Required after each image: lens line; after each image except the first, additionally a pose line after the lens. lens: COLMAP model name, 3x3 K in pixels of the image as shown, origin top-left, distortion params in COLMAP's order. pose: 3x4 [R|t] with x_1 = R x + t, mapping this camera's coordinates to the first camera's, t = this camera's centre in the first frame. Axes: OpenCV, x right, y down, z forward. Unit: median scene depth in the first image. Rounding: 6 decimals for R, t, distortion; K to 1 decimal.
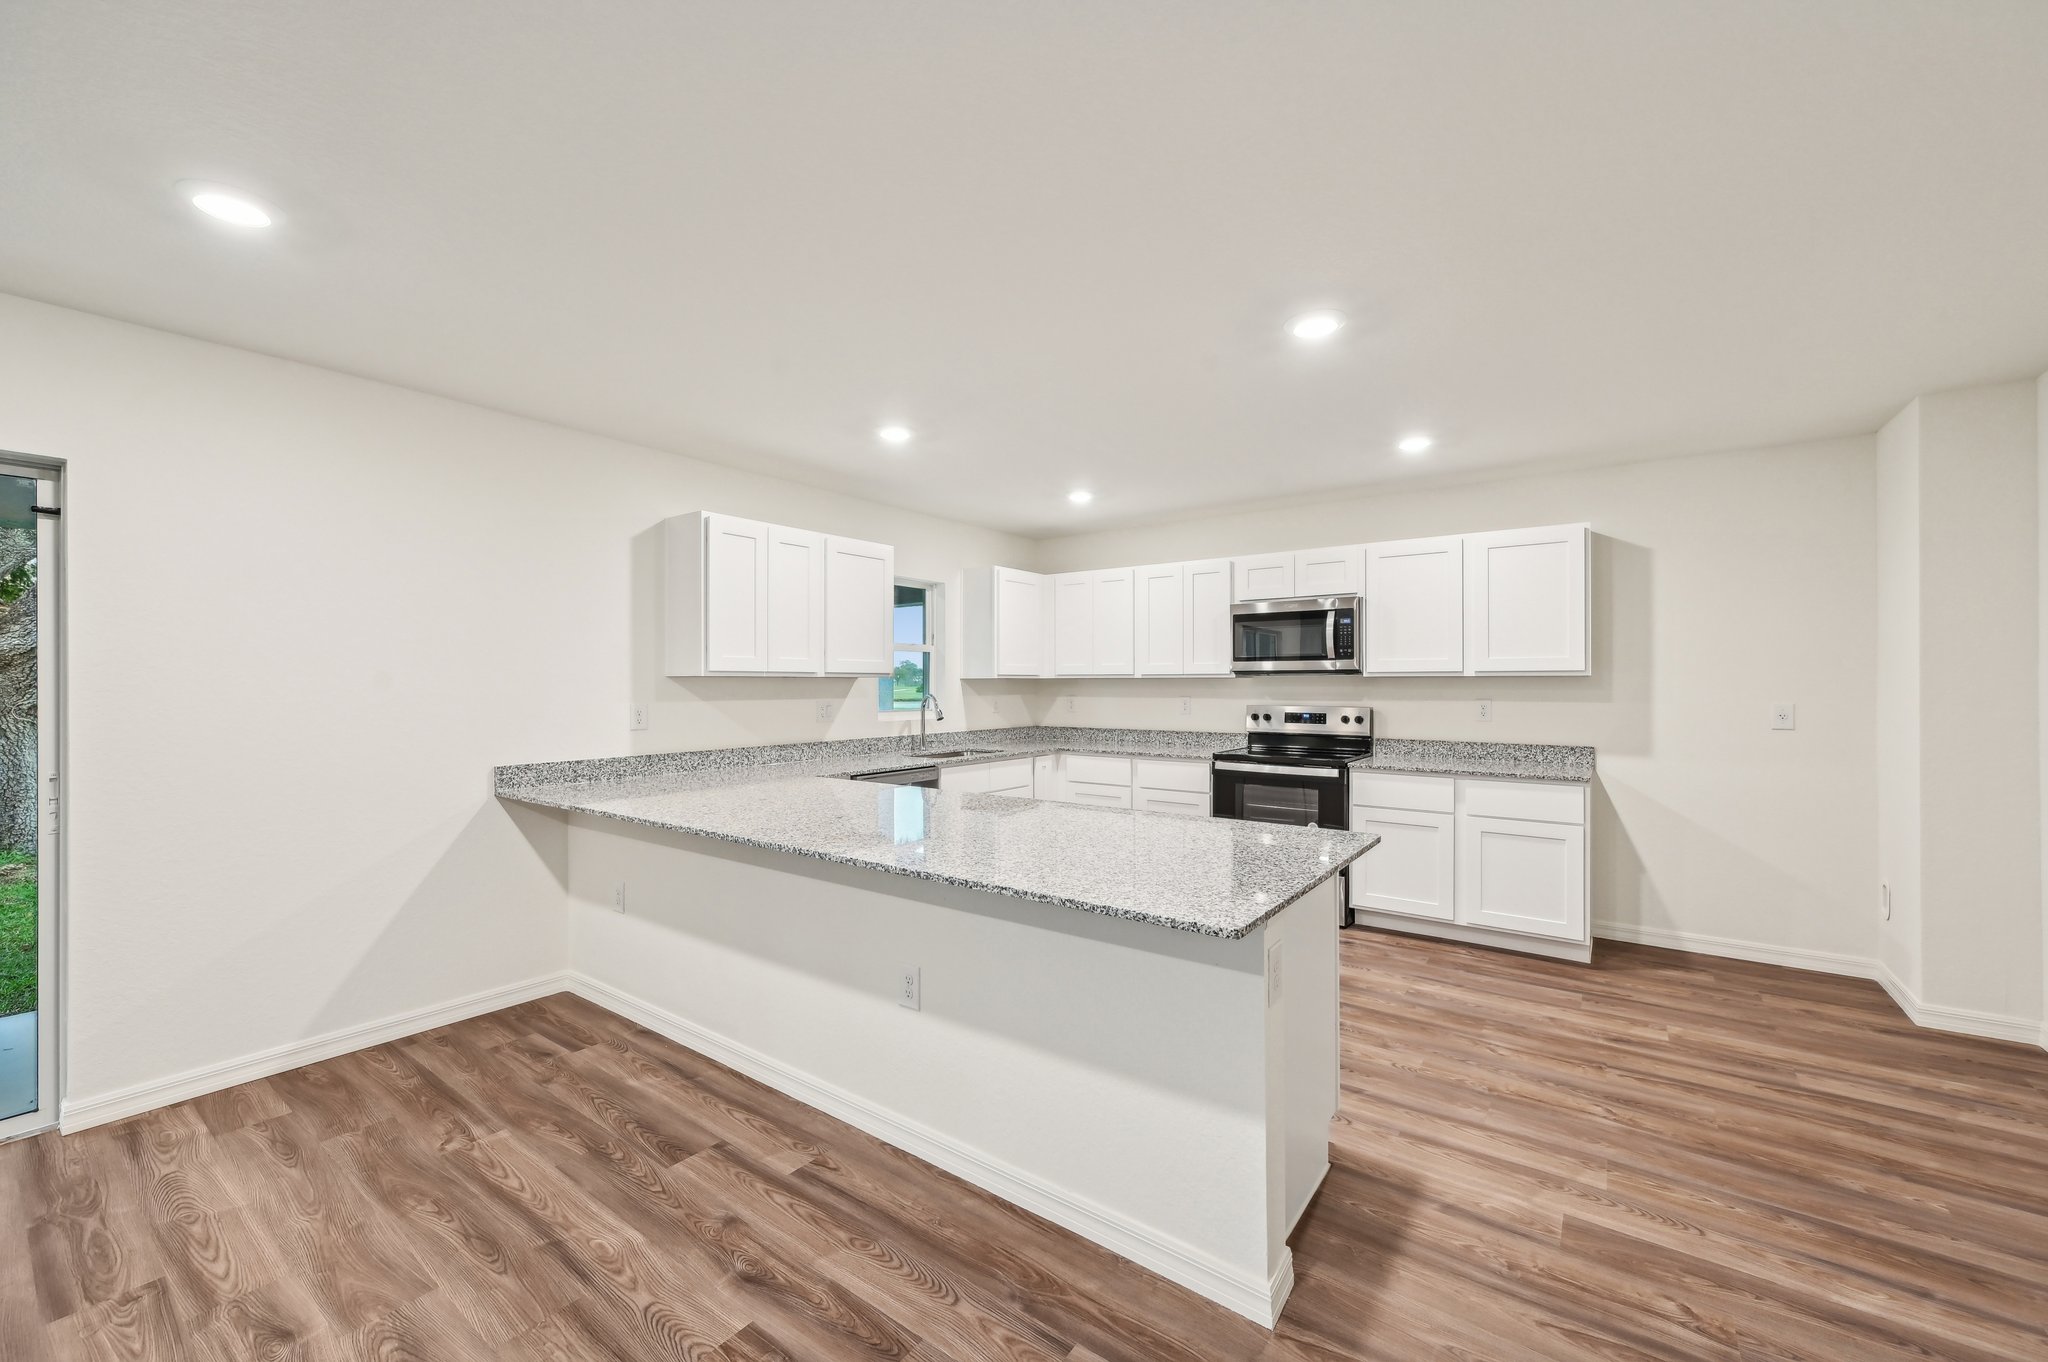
lens RADIAL K [[806.6, 0, 1021.9], [0, 806.6, 685.3], [0, 0, 1]] dist [-0.000663, 0.000010]
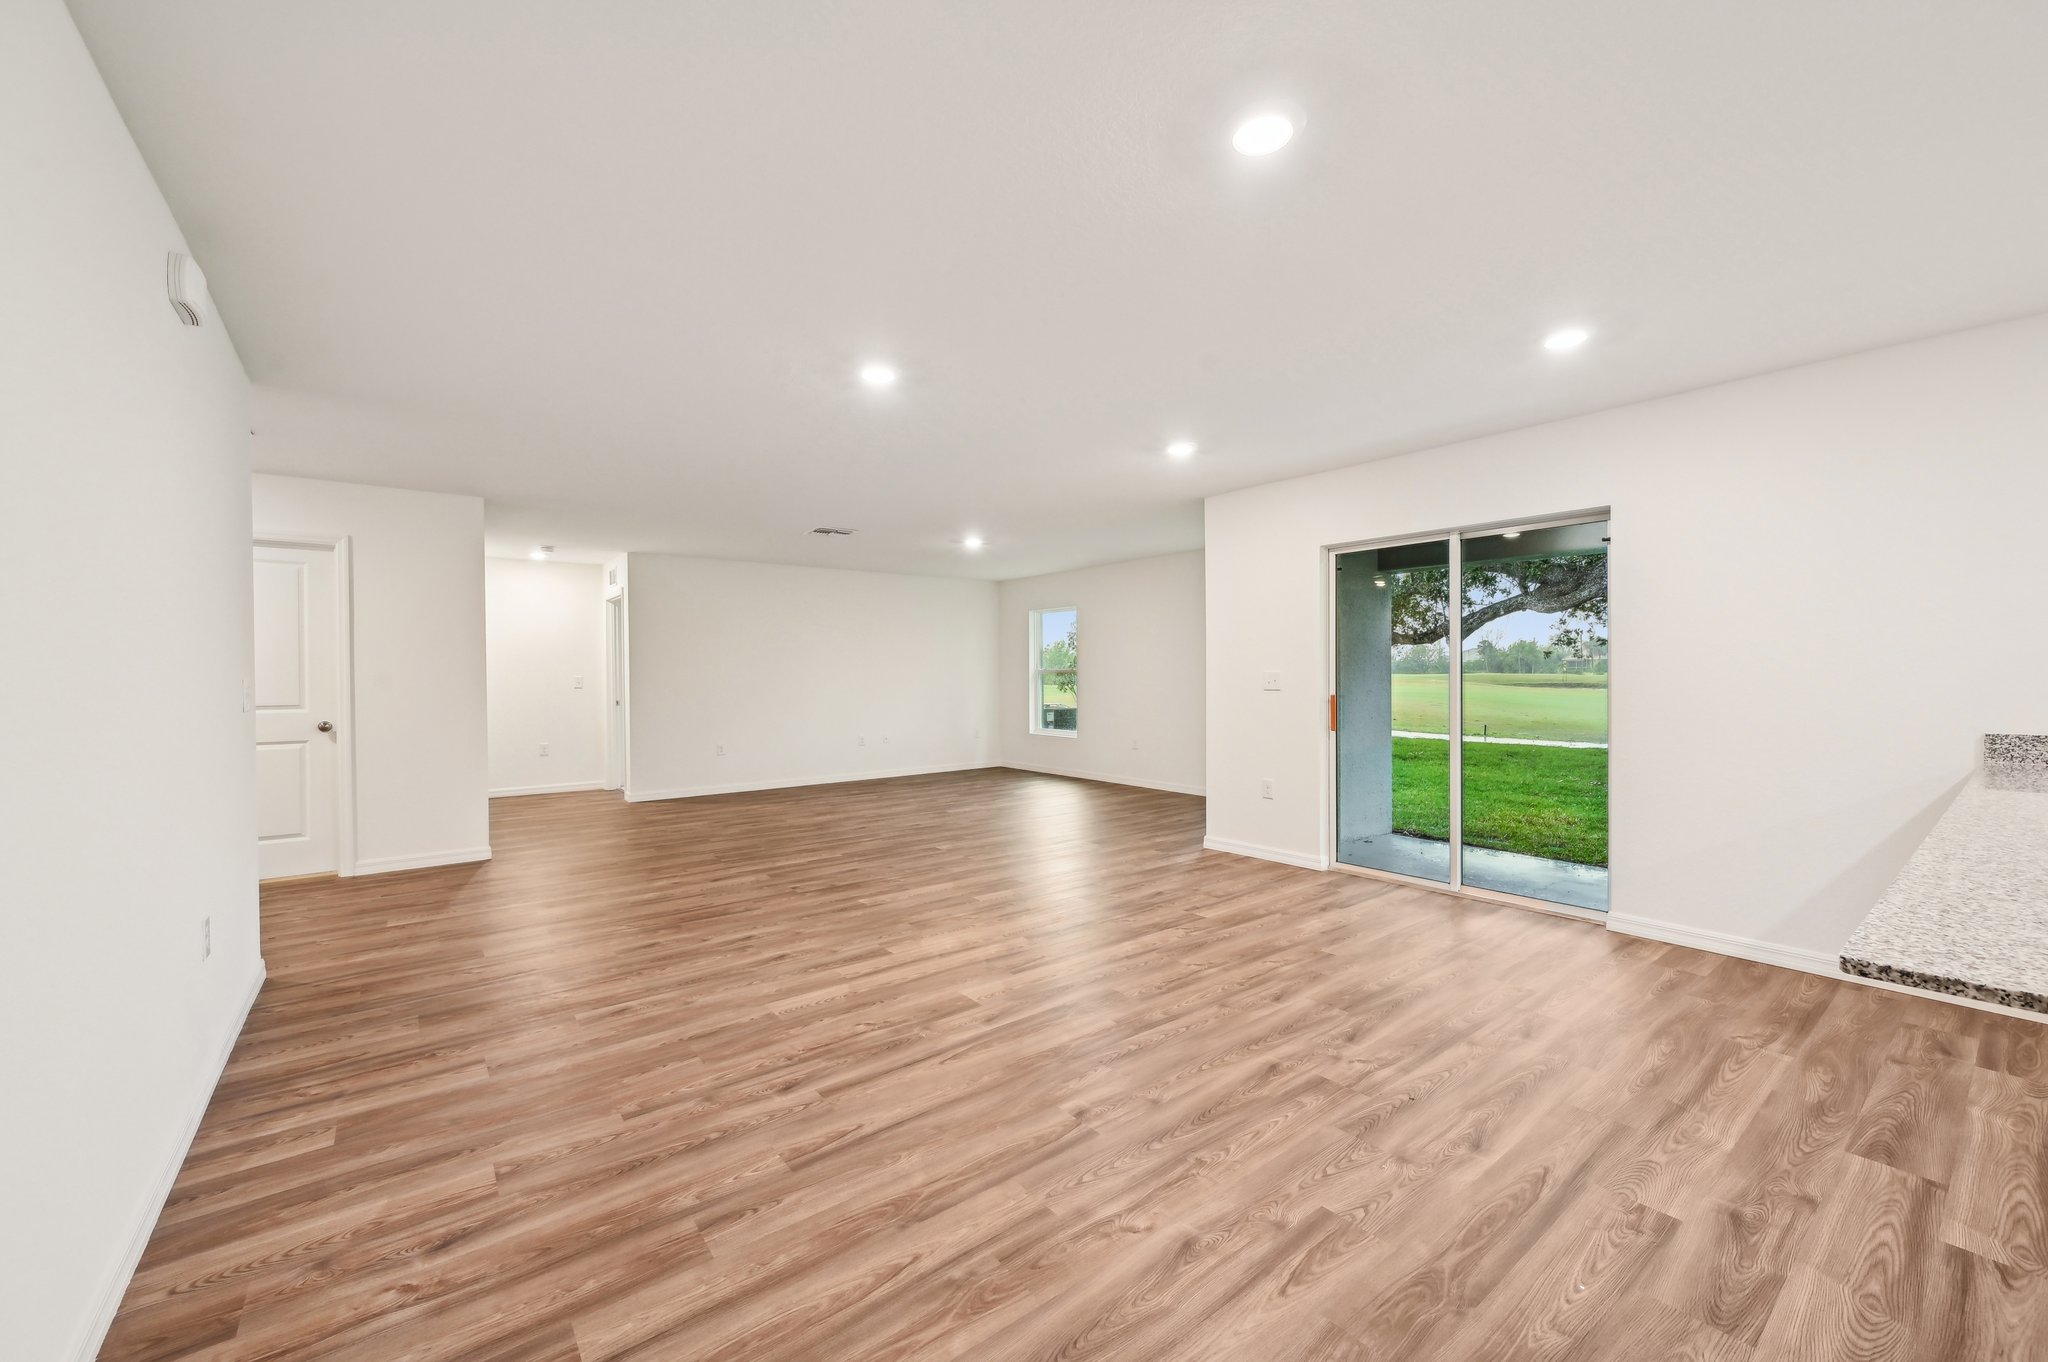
lens RADIAL K [[806.6, 0, 1021.5], [0, 806.6, 675.0], [0, 0, 1]] dist [-0.000663, 0.000010]
pose [[-0.267837, 0.011255, -0.963399, 0.653532], [0.005264, 0.999934, 0.010219, 0.031786], [0.963450, -0.002334, -0.267878, 0.309222]]
